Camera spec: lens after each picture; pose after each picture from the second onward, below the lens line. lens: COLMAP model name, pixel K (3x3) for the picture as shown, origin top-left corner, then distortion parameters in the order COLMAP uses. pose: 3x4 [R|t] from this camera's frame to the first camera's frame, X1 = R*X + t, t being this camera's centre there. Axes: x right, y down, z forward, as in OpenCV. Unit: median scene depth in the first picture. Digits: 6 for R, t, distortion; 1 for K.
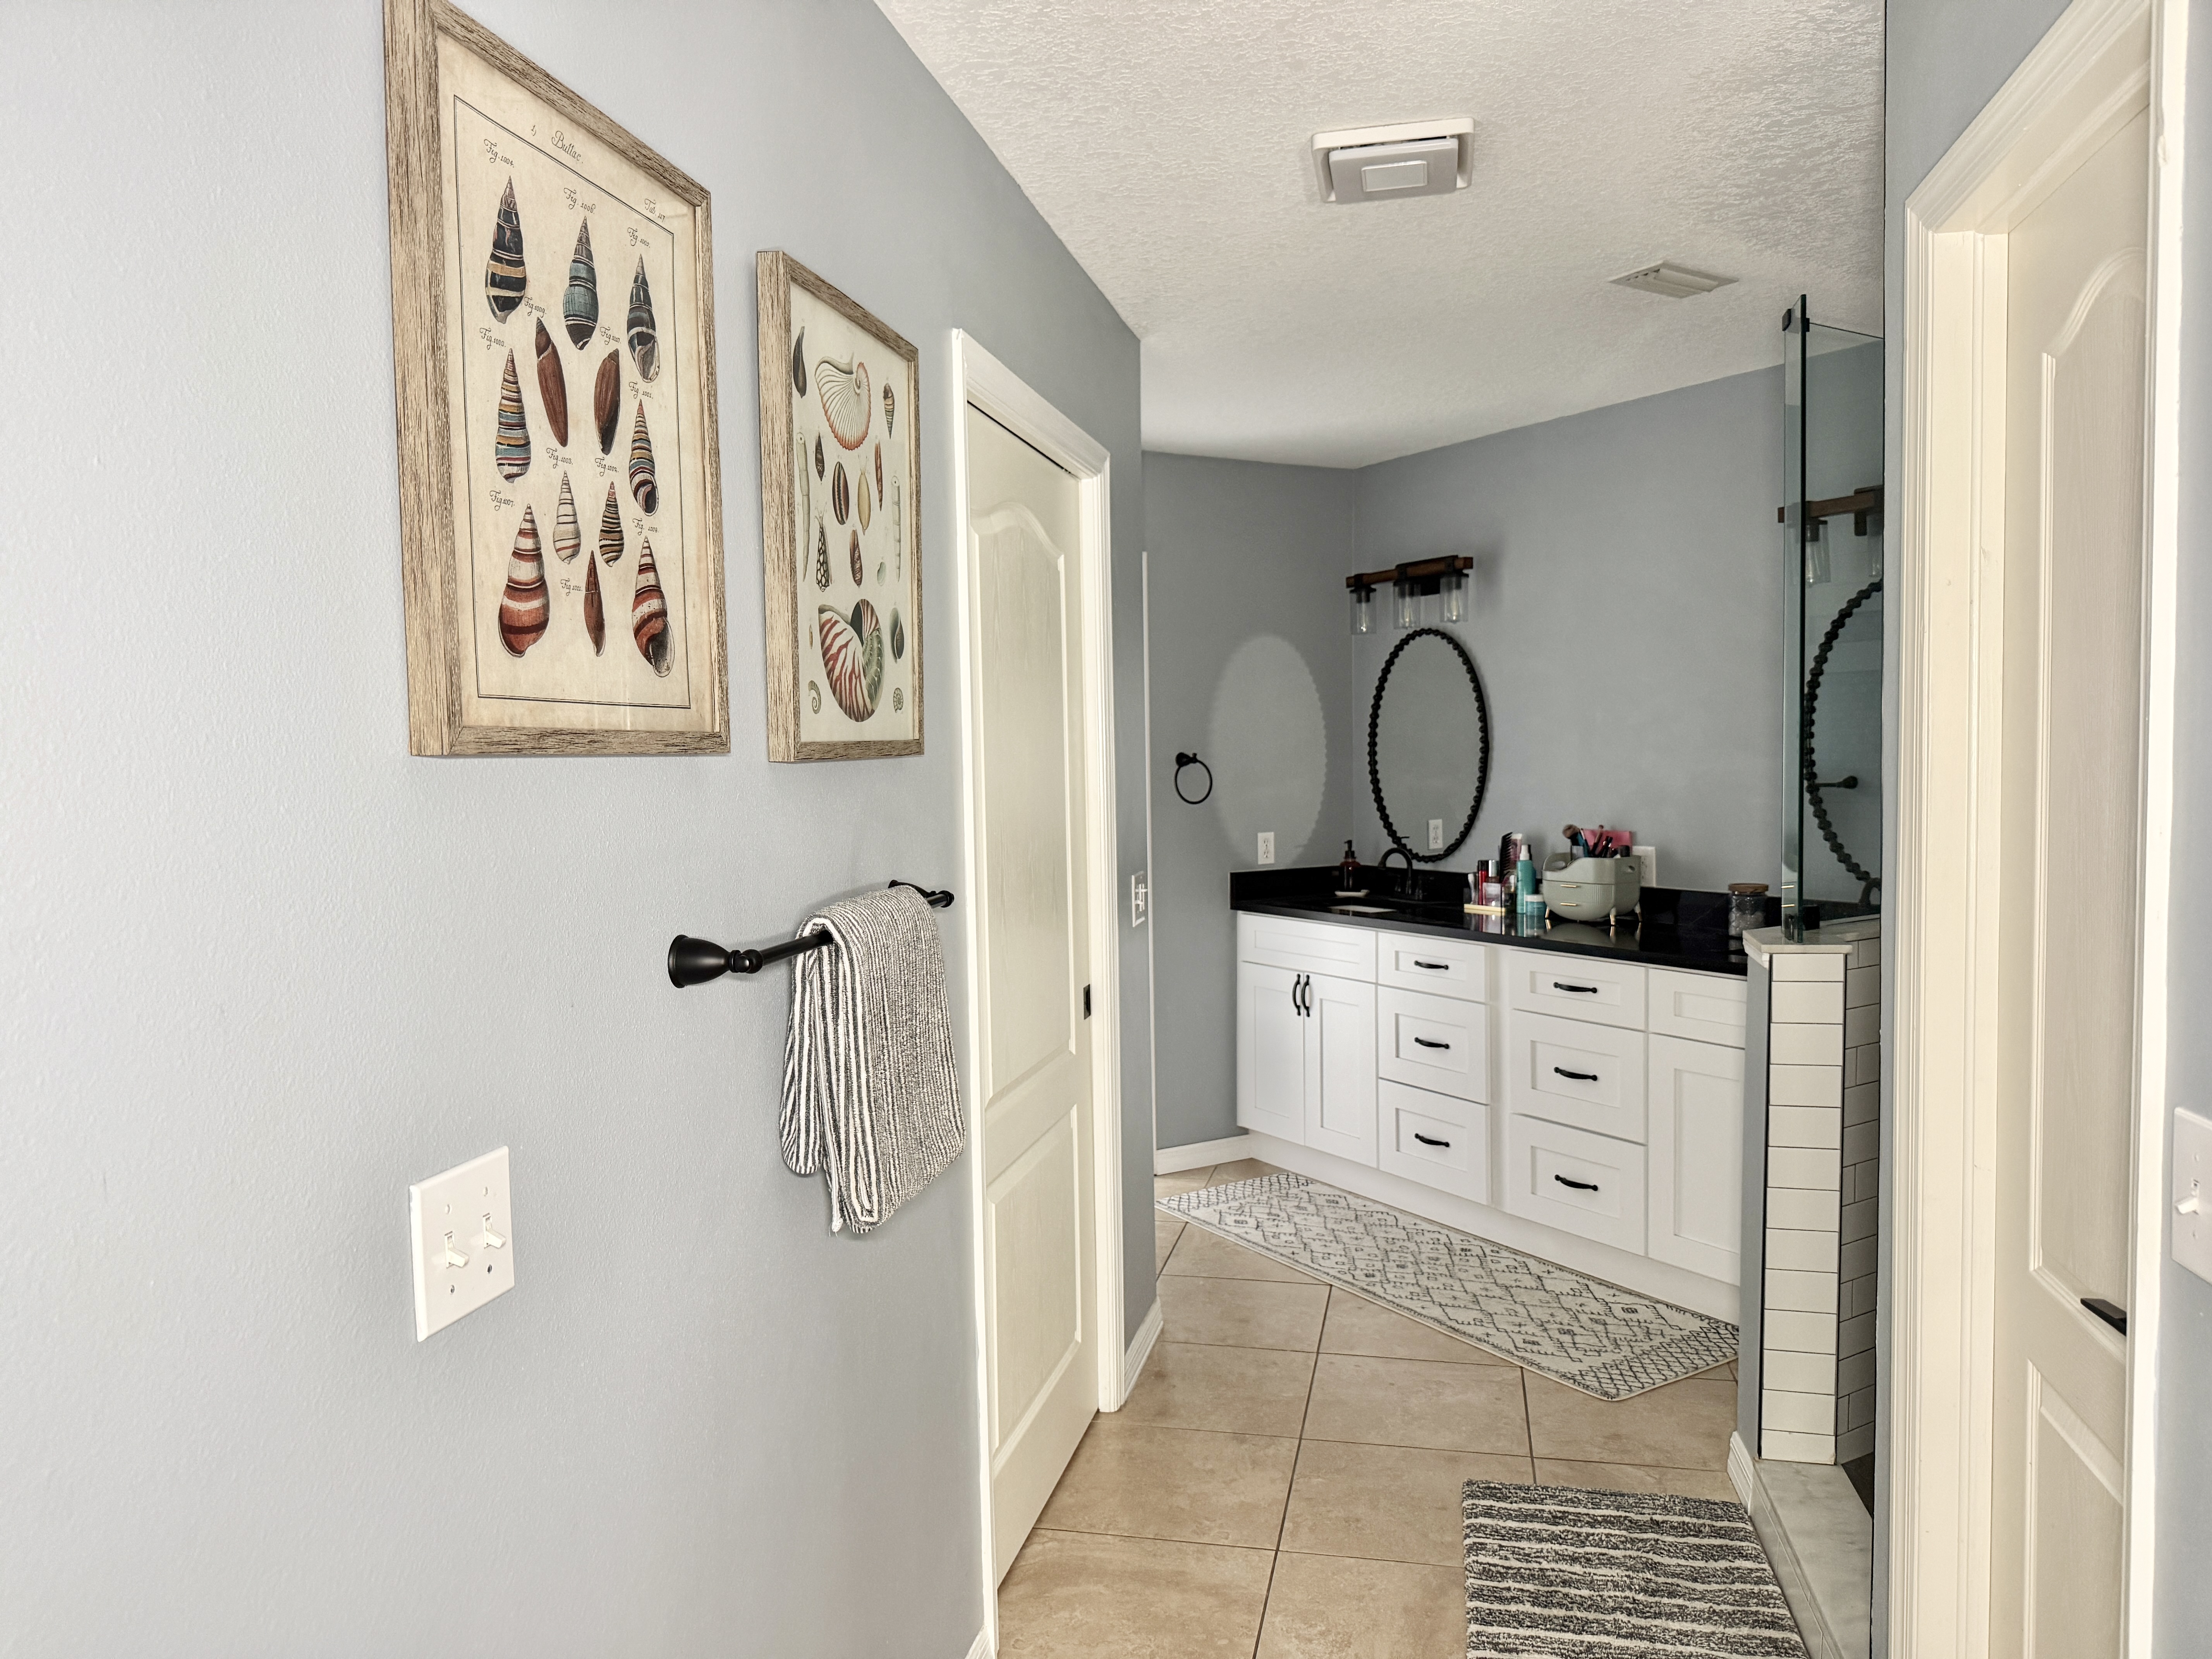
lens RADIAL K [[1558.0, 0, 1082.9], [0, 1558.0, 833.3], [0, 0, 1]] dist [0.000988, -0.006442]
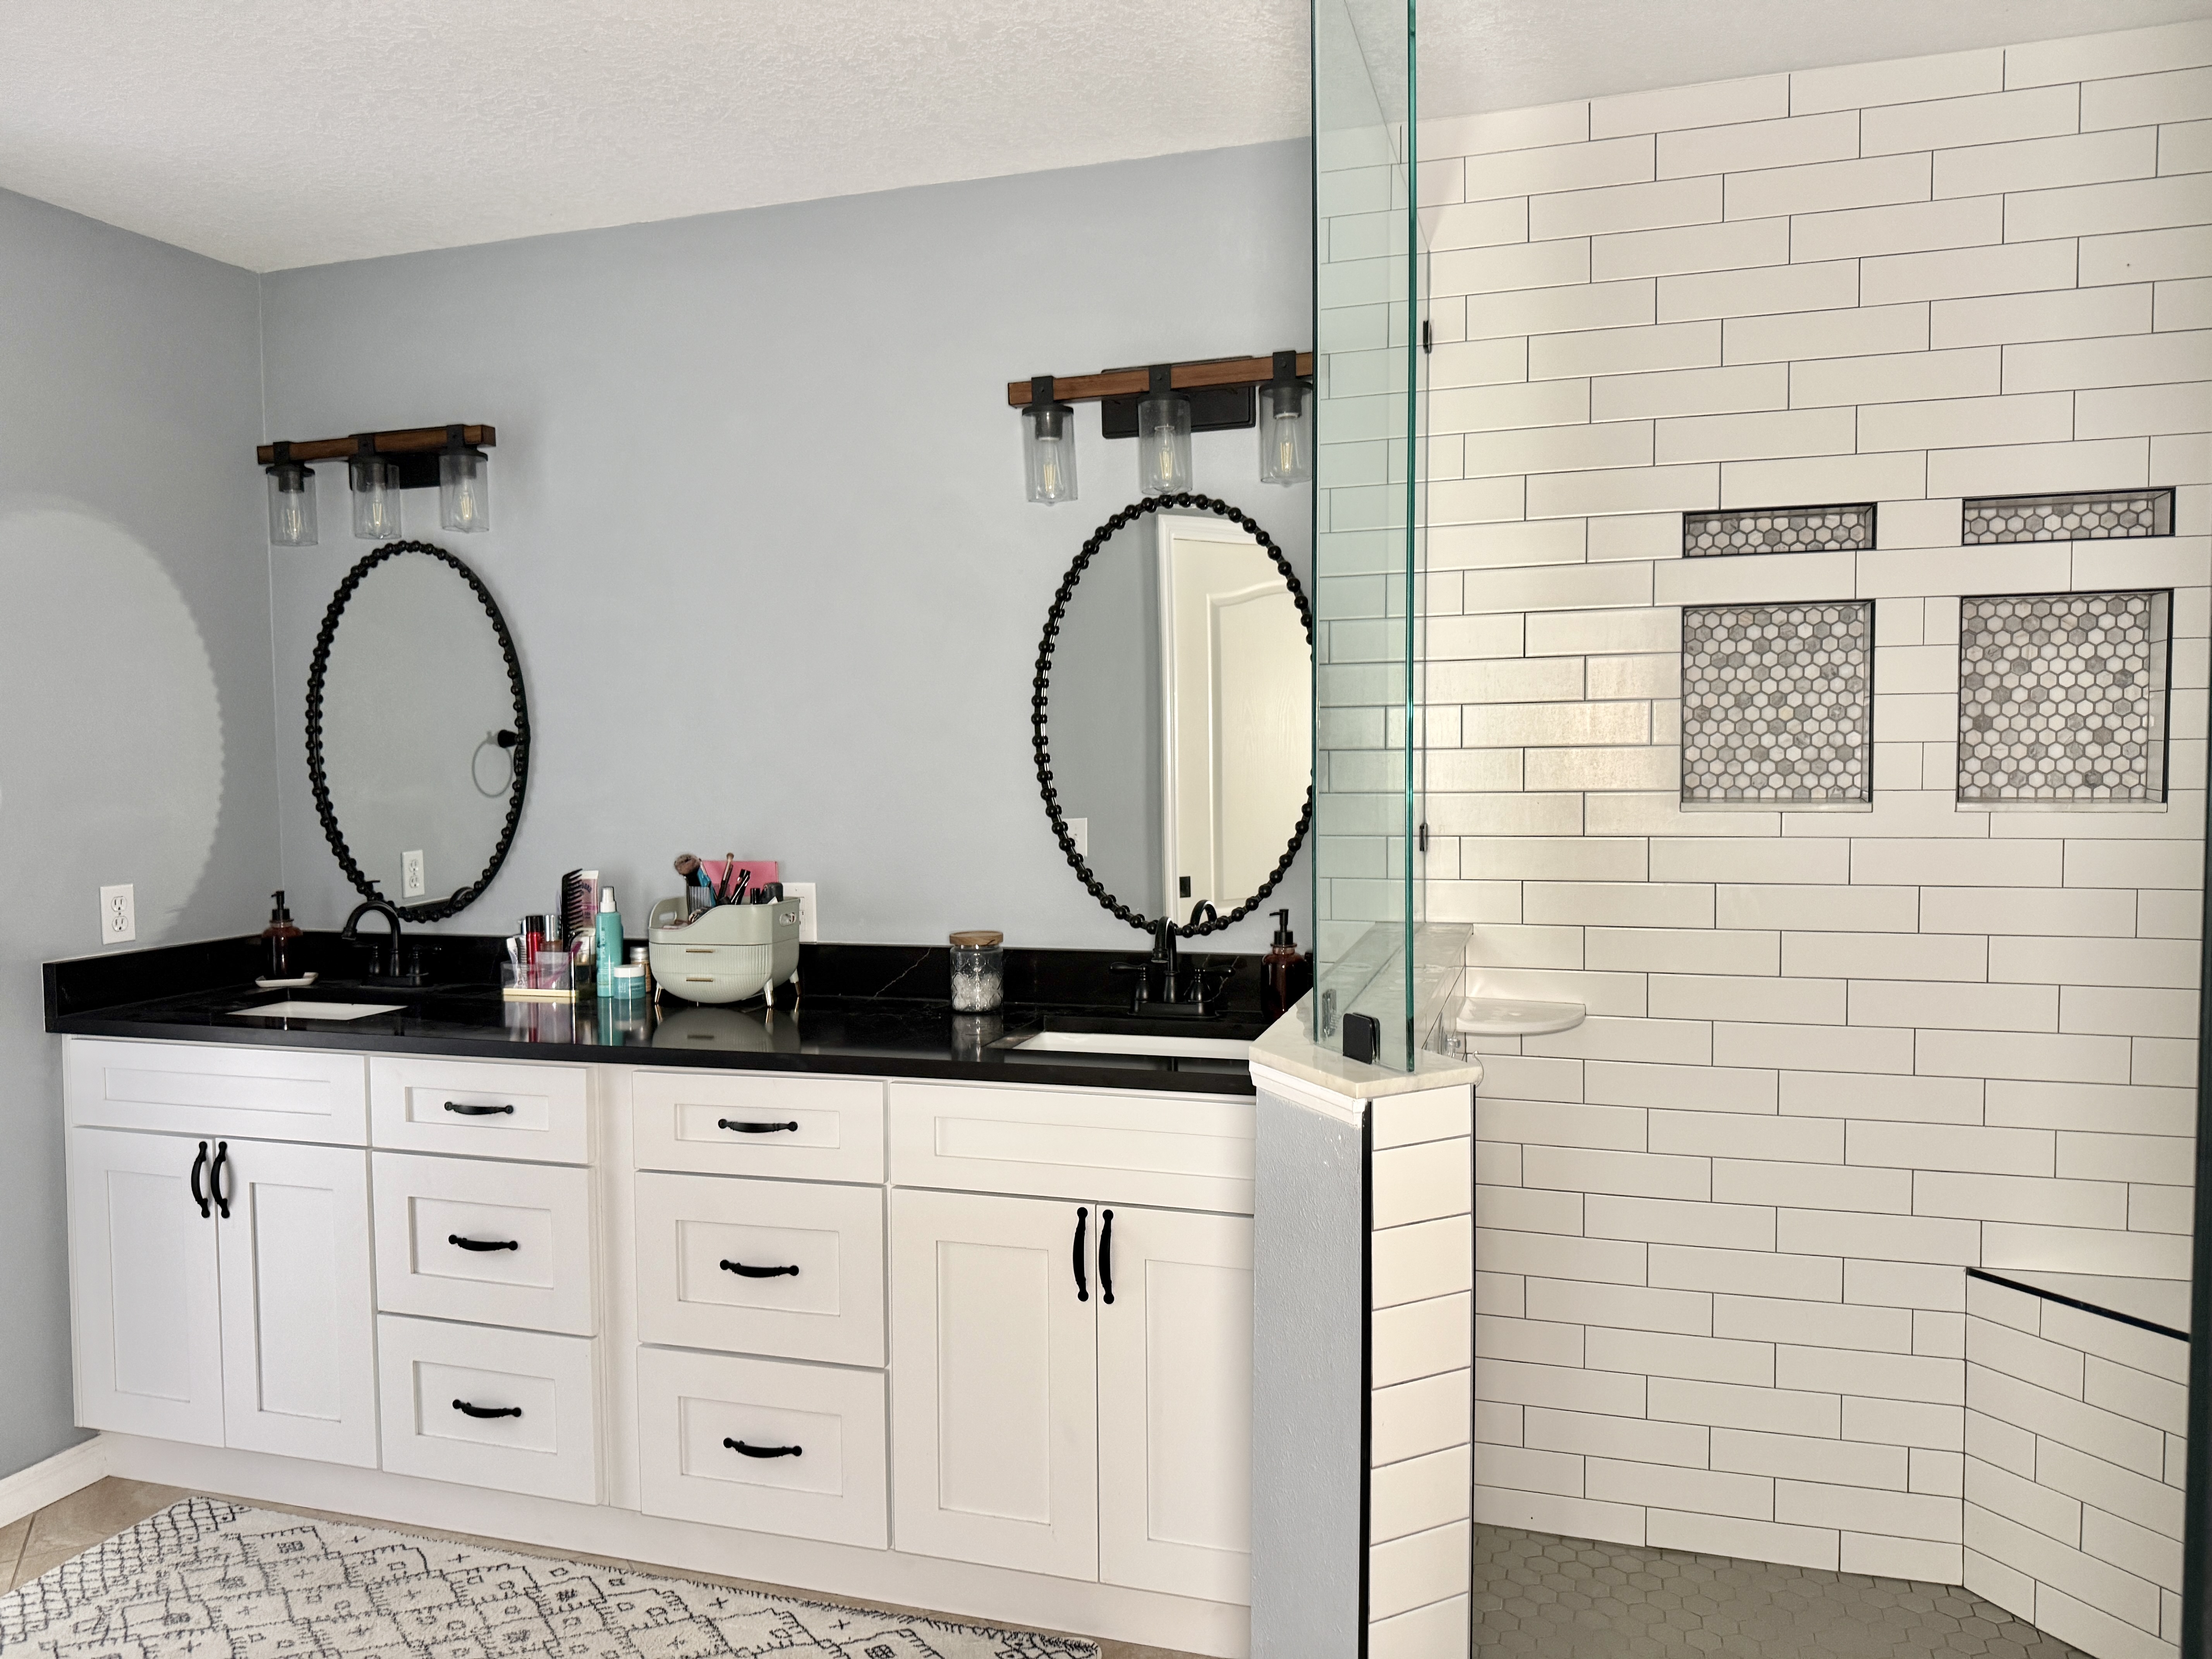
lens RADIAL K [[1558.0, 0, 1082.9], [0, 1558.0, 833.3], [0, 0, 1]] dist [0.000988, -0.006442]
pose [[0.759278, -0.028075, 0.650160, 0.020585], [0.034495, 0.999401, 0.002872, -0.009616], [-0.649851, 0.020246, 0.759792, 0.386258]]
